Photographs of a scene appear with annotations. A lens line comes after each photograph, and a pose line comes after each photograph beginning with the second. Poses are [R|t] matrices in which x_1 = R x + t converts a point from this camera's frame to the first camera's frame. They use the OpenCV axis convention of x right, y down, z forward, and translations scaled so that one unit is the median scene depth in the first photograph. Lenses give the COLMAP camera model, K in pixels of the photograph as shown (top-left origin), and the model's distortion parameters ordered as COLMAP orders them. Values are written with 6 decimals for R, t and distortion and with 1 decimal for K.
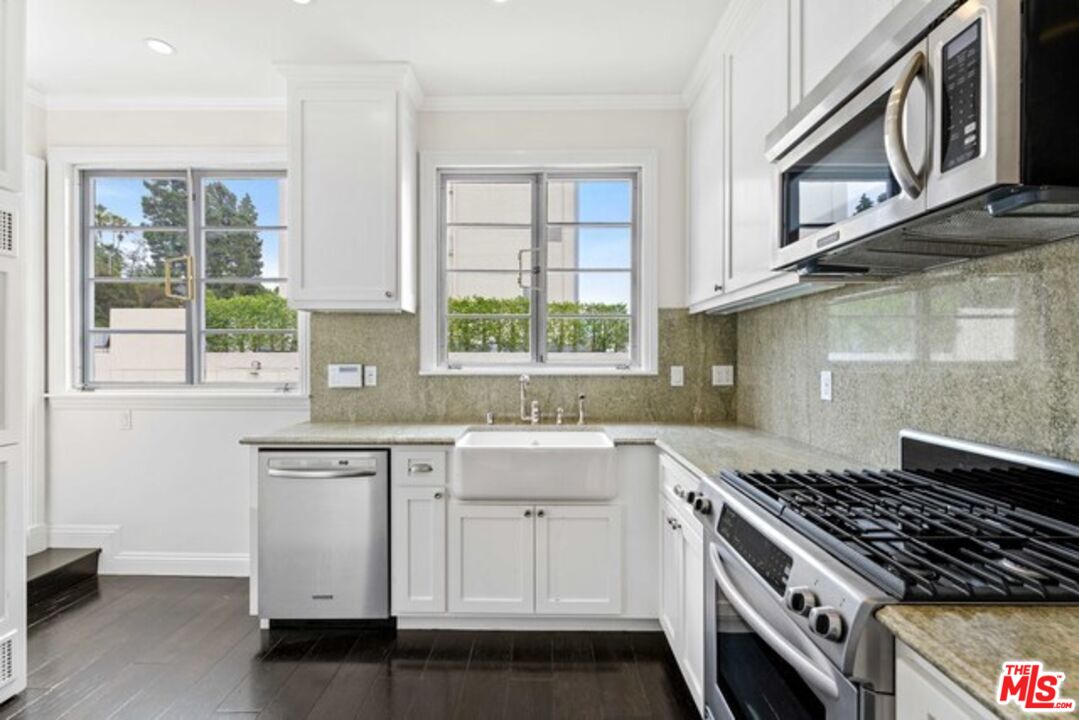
lens RADIAL K [[452.4, 0, 535.7], [0, 452.4, 358.7], [0, 0, 1]] dist [0.013576, -0.000724]
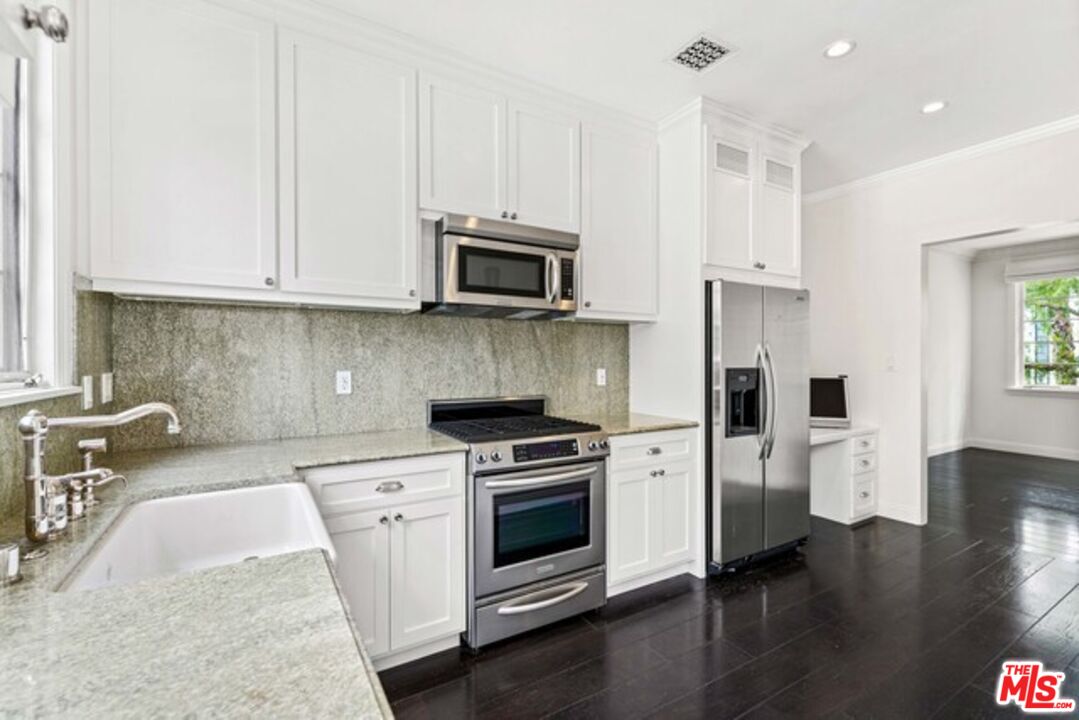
lens RADIAL K [[468.5, 0, 535.6], [0, 468.5, 355.9], [0, 0, 1]] dist [0.002864, 0.000464]
pose [[-0.507412, -0.003510, 0.861696, -0.904483], [-0.001735, 0.999994, 0.003052, -0.024094], [-0.861702, 0.000053, -0.507415, 1.448126]]
